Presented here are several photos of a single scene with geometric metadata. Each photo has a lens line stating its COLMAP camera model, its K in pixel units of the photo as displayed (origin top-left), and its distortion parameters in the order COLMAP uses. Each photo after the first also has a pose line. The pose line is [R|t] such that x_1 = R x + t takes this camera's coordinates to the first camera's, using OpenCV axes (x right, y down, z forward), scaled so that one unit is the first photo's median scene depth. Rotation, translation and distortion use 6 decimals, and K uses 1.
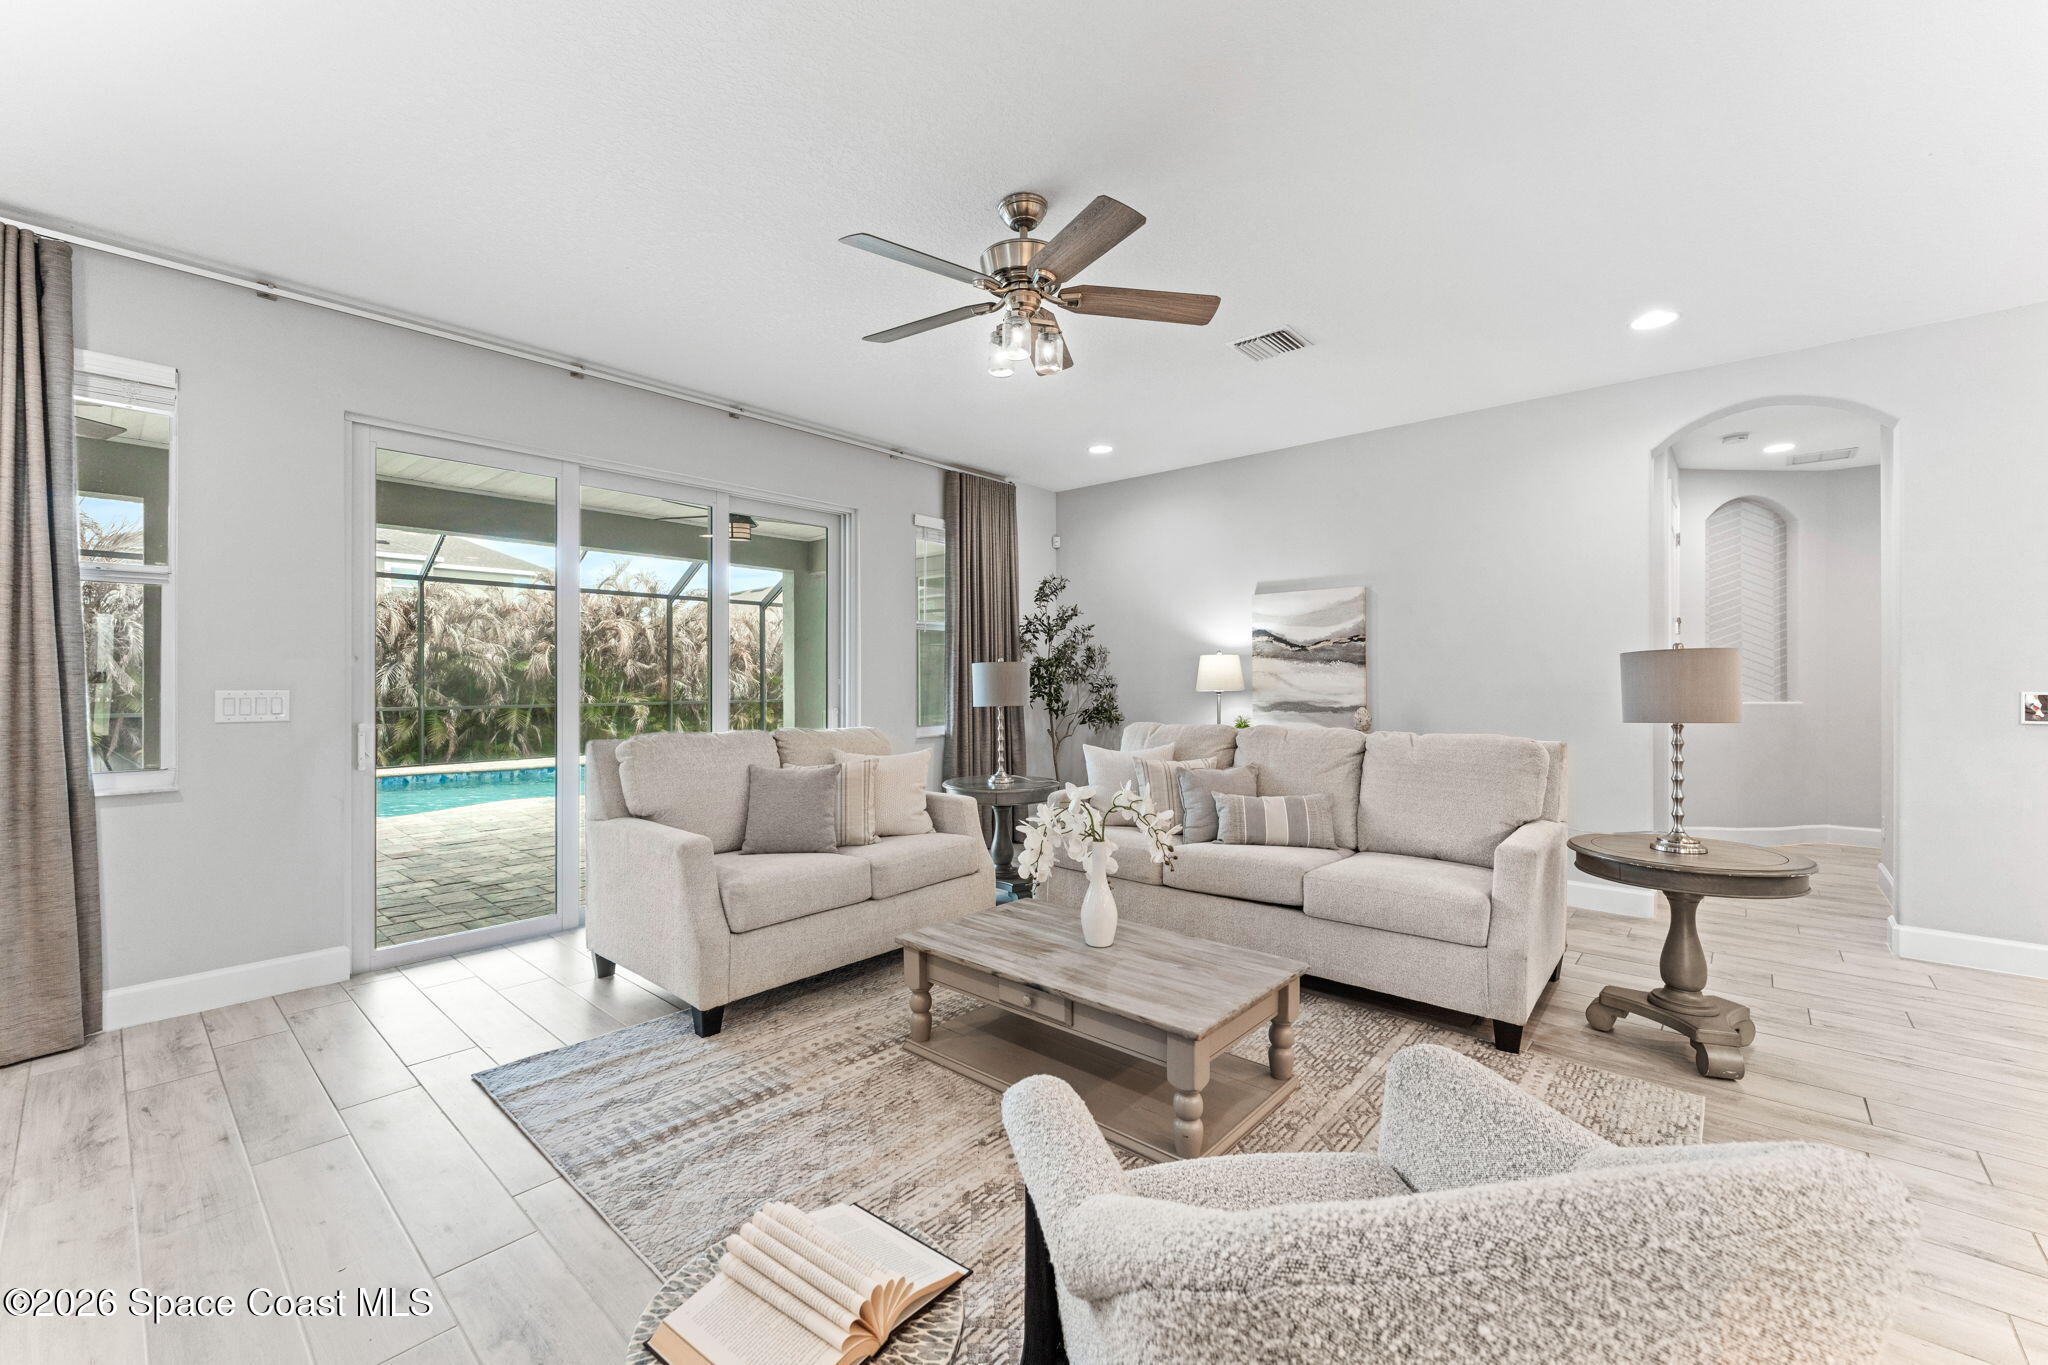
lens RADIAL K [[825.2, 0, 1013.6], [0, 825.2, 686.7], [0, 0, 1]] dist [-0.001777, -0.000465]
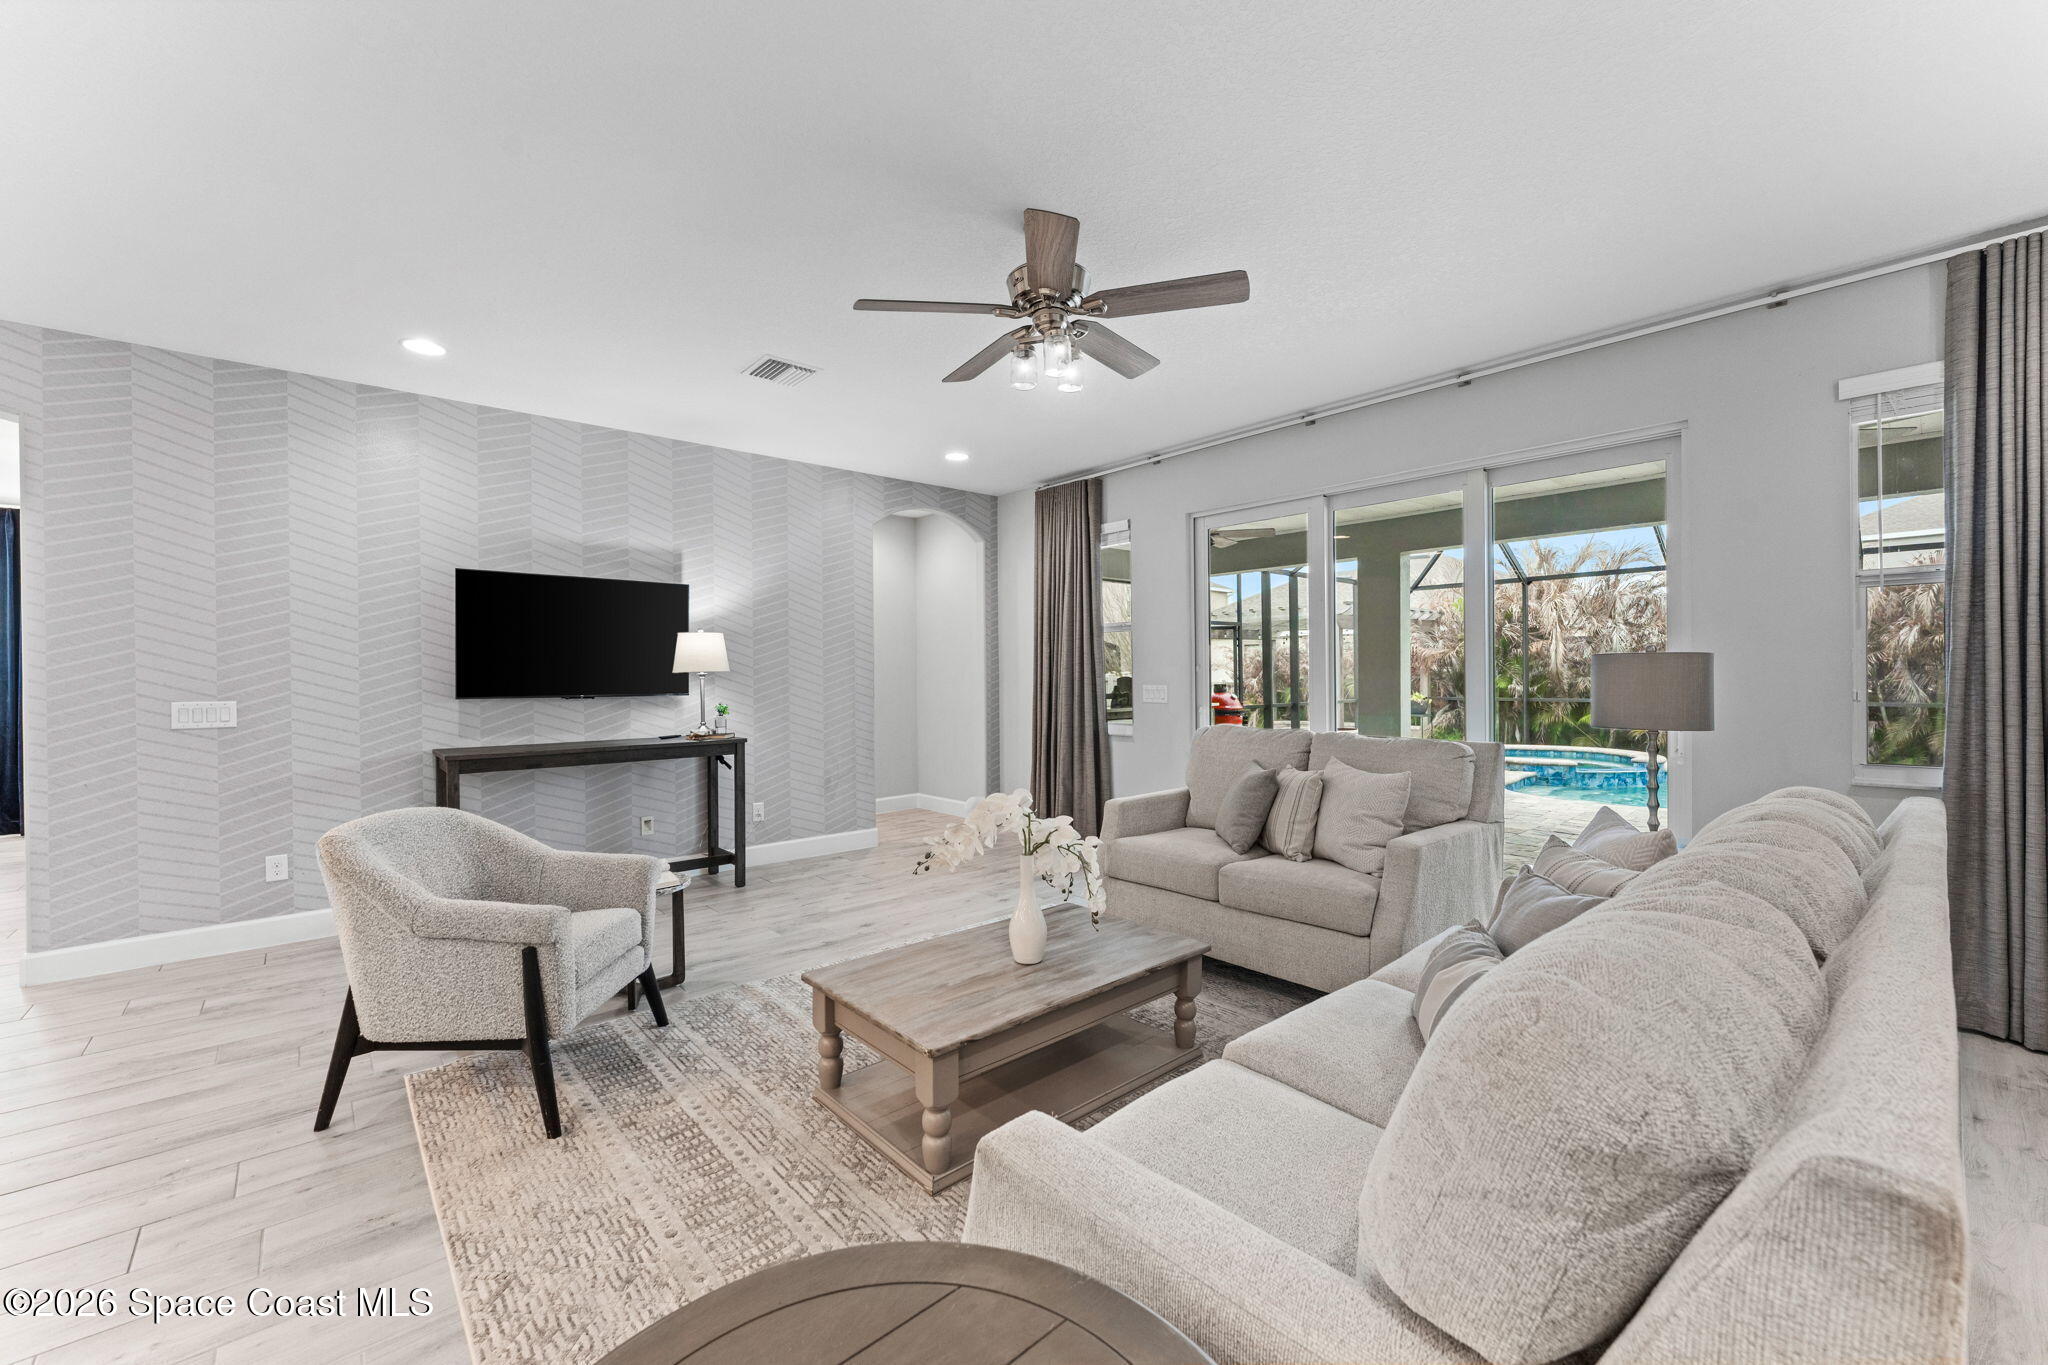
lens RADIAL K [[825.2, 0, 1018.3], [0, 825.2, 677.6], [0, 0, 1]] dist [-0.001777, -0.000465]
pose [[-0.127367, 0.006299, -0.991836, 0.793000], [-0.000588, 0.999979, 0.006426, -0.019652], [0.991856, 0.001402, -0.127360, 0.827702]]
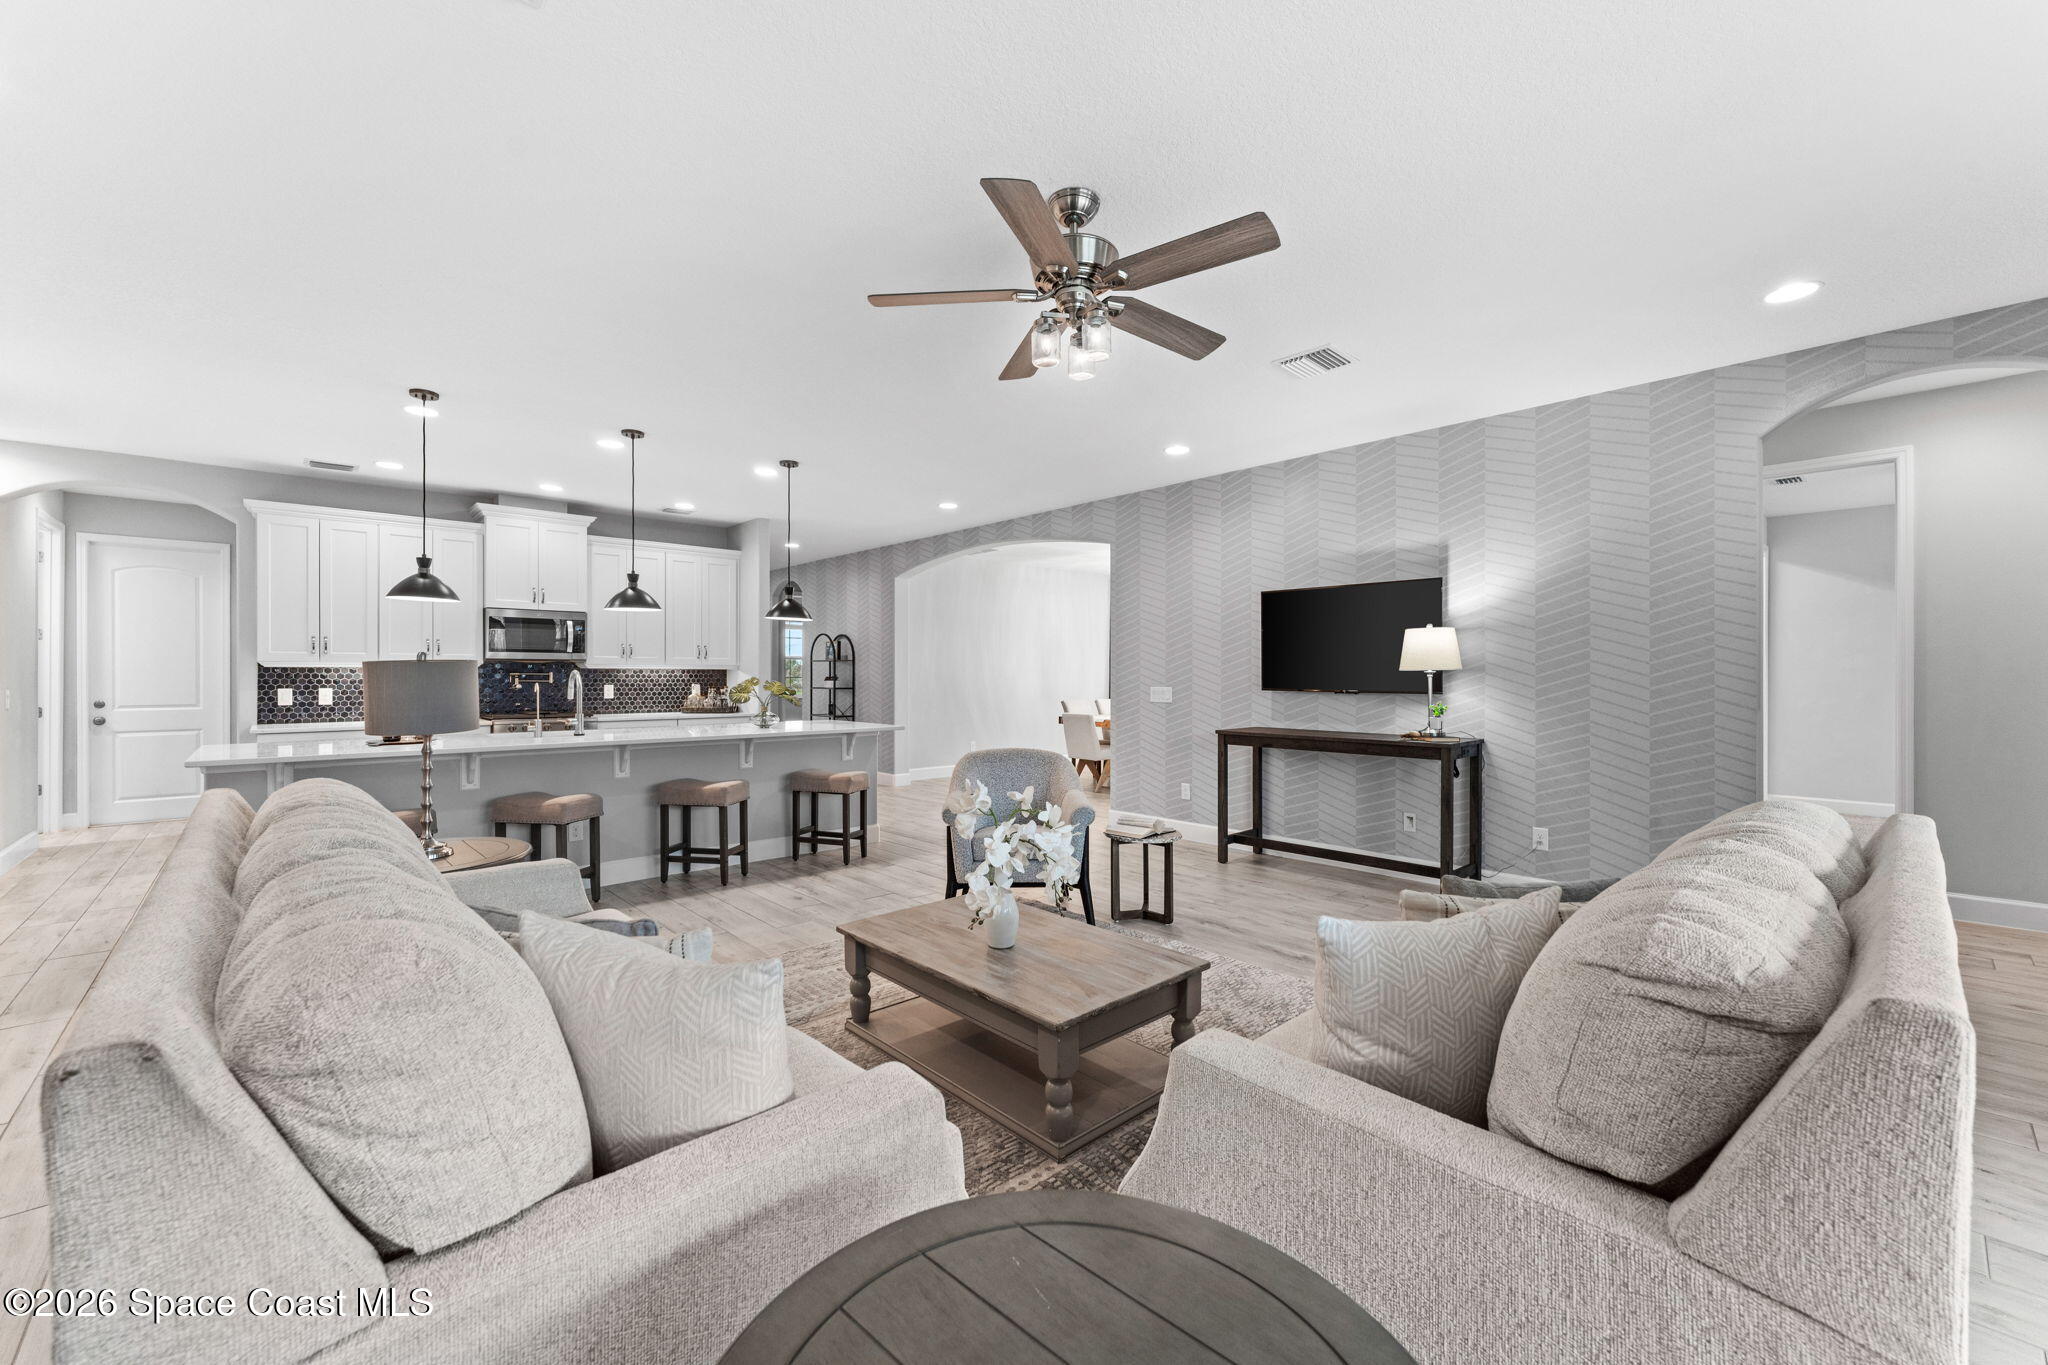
lens RADIAL K [[825.2, 0, 1021.0], [0, 825.2, 679.2], [0, 0, 1]] dist [-0.001777, -0.000465]
pose [[-0.994950, 0.001835, 0.100354, -0.016443], [0.003316, 0.999888, 0.014593, -0.025949], [-0.100316, 0.014852, -0.994845, 1.504862]]
